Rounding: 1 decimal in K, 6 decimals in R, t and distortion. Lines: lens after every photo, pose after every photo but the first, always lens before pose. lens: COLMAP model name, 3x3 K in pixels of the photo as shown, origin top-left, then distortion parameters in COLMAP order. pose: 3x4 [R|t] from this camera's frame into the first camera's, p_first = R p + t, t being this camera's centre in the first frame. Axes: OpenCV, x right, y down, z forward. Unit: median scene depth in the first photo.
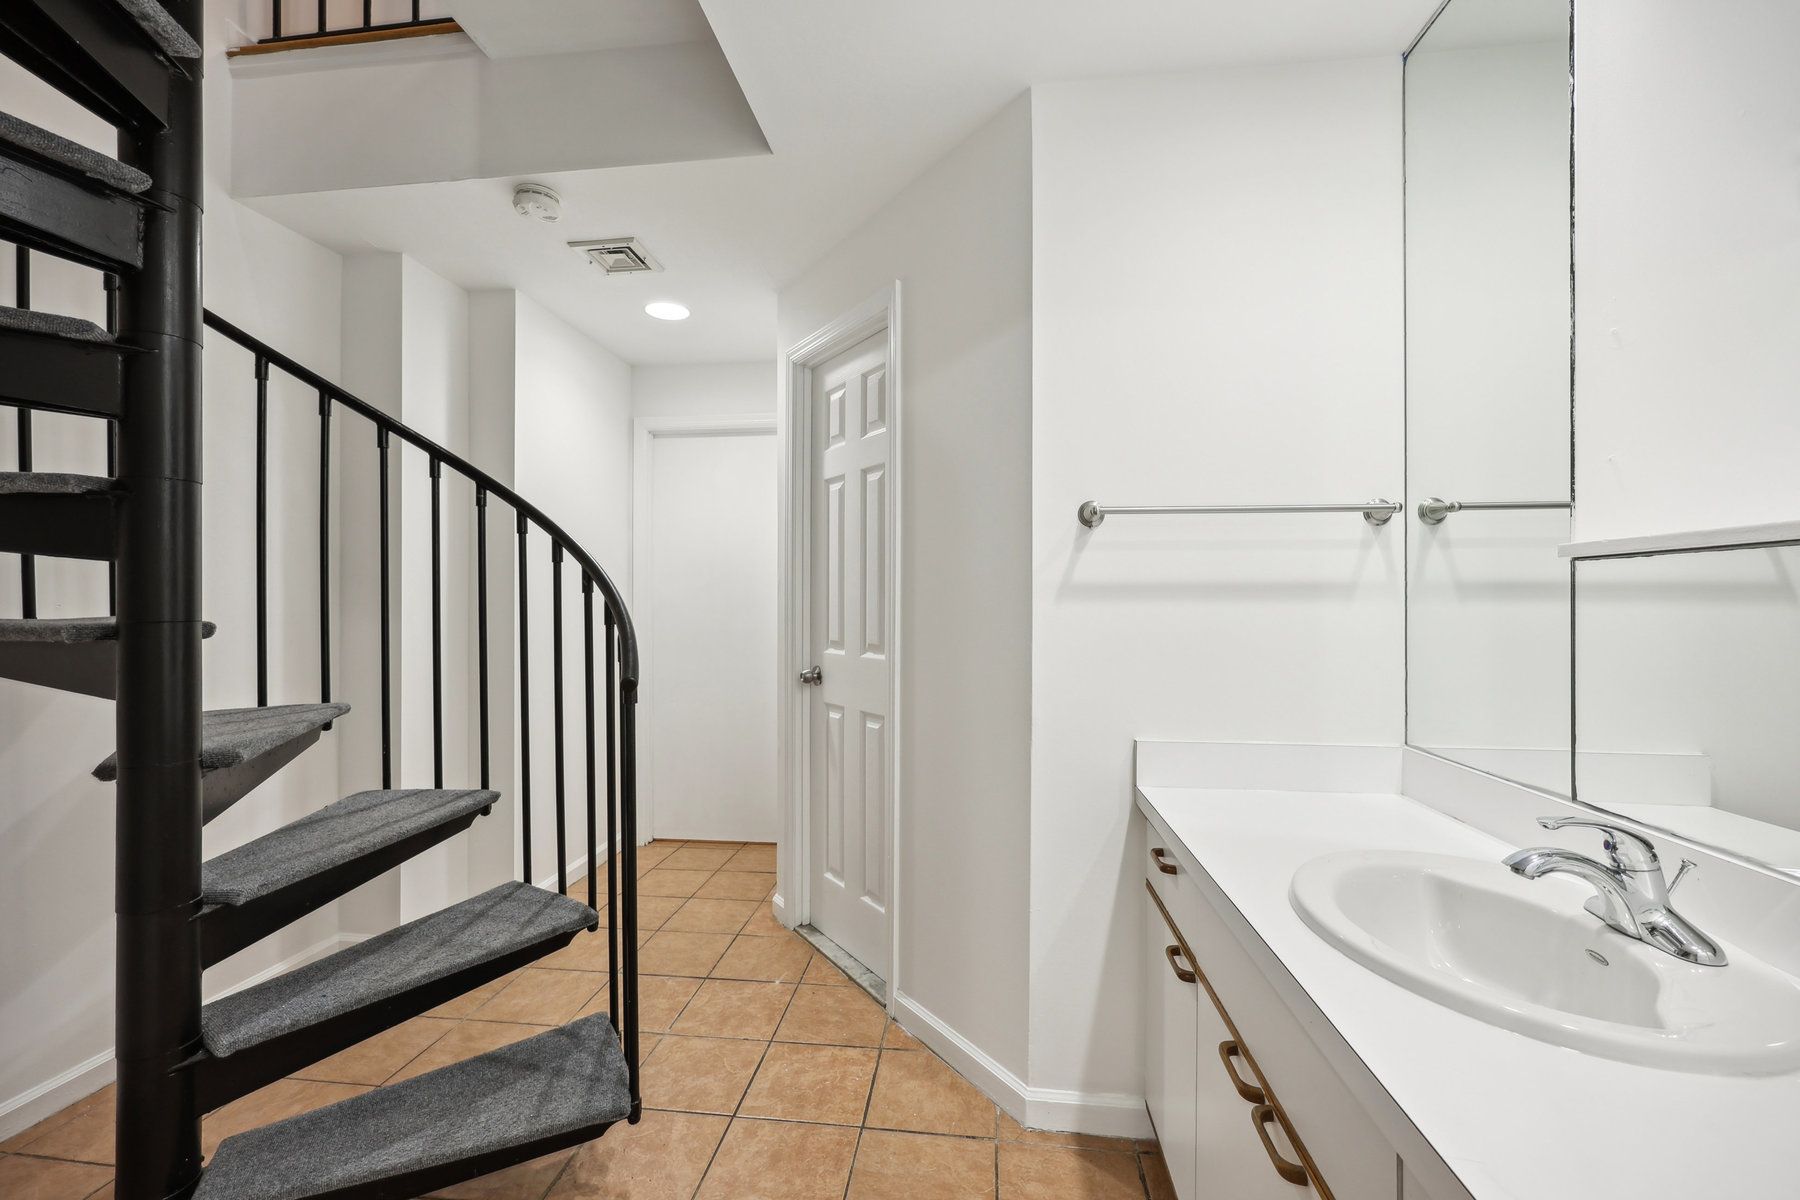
lens RADIAL K [[738.2, 0, 903.5], [0, 738.2, 602.0], [0, 0, 1]] dist [0.000447, 0.000255]
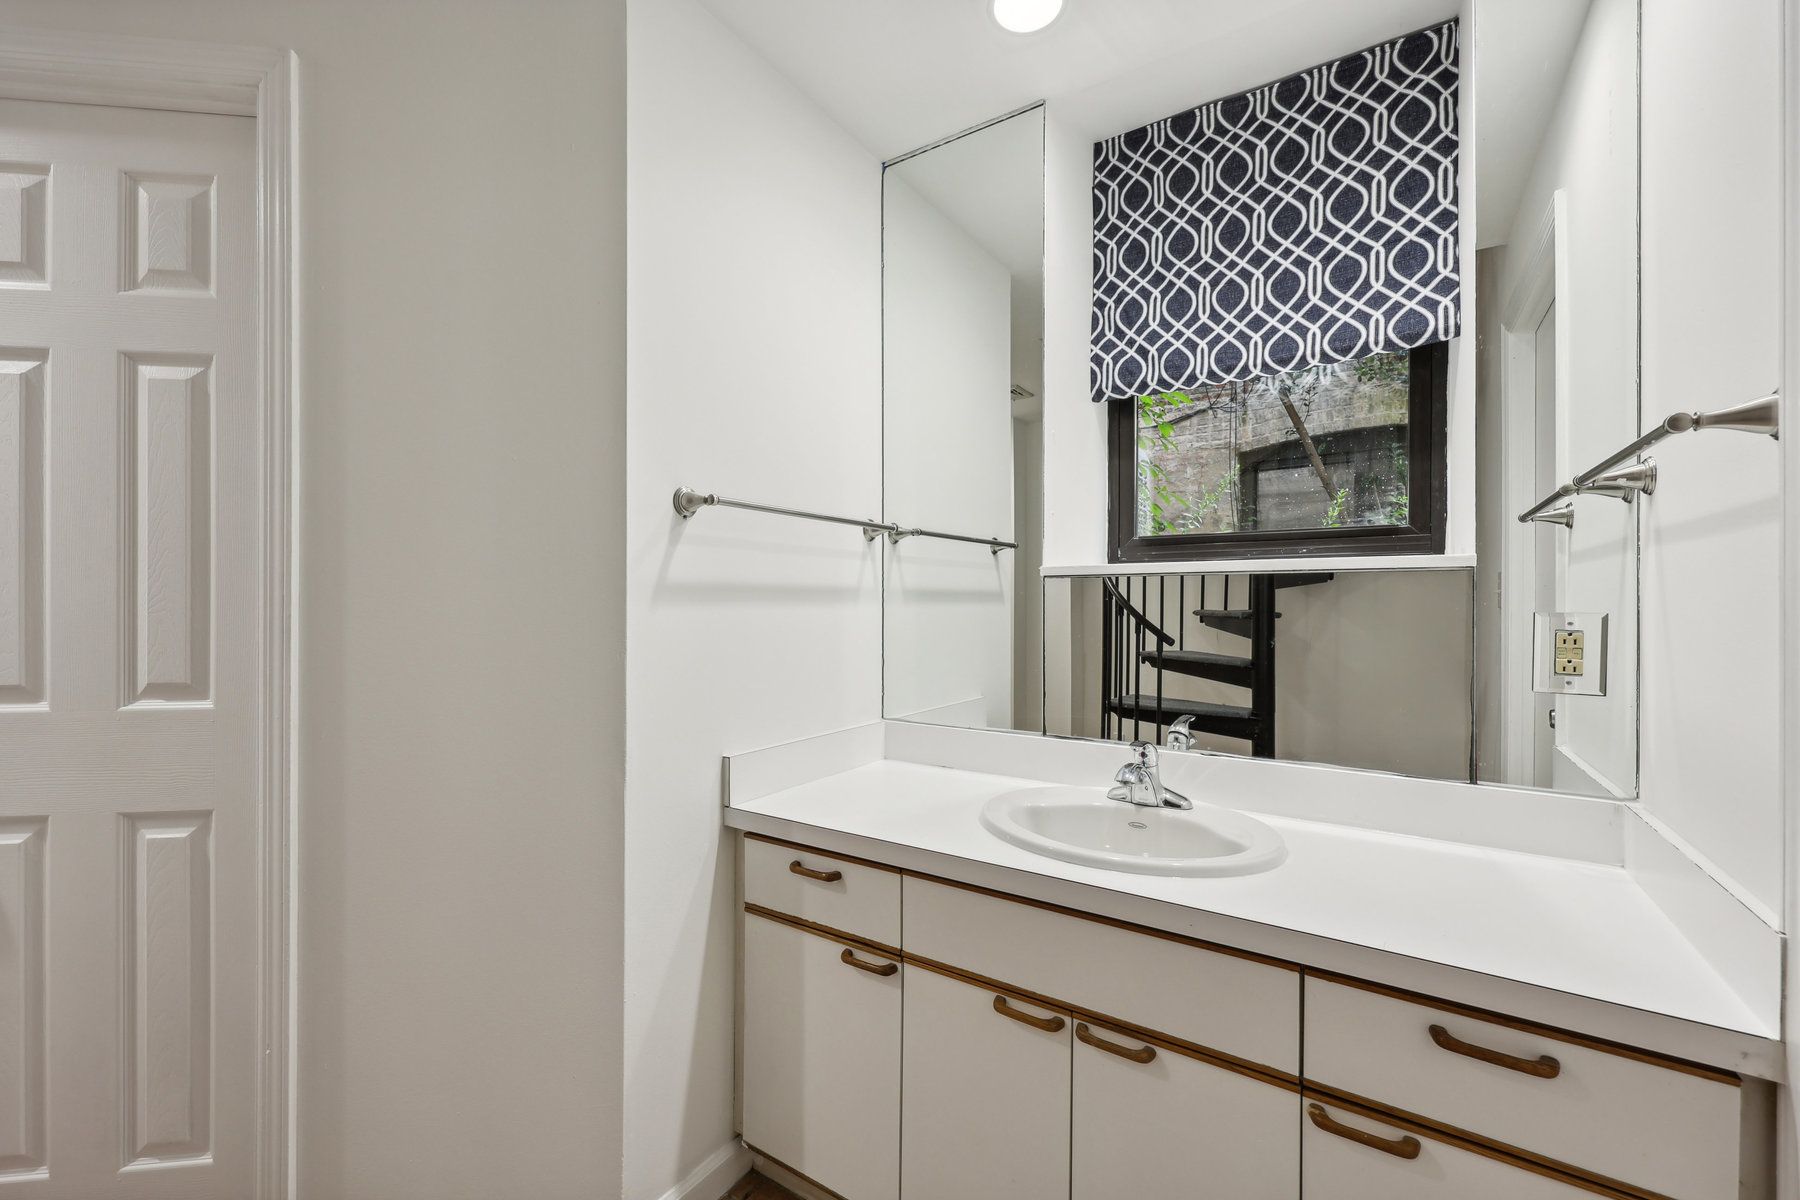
lens RADIAL K [[738.2, 0, 903.5], [0, 738.2, 602.0], [0, 0, 1]] dist [0.000447, 0.000255]
pose [[0.455079, 0.001242, 0.890450, -0.405449], [-0.000671, 0.999999, -0.001052, -0.002806], [-0.890451, -0.000119, 0.455079, 0.398308]]
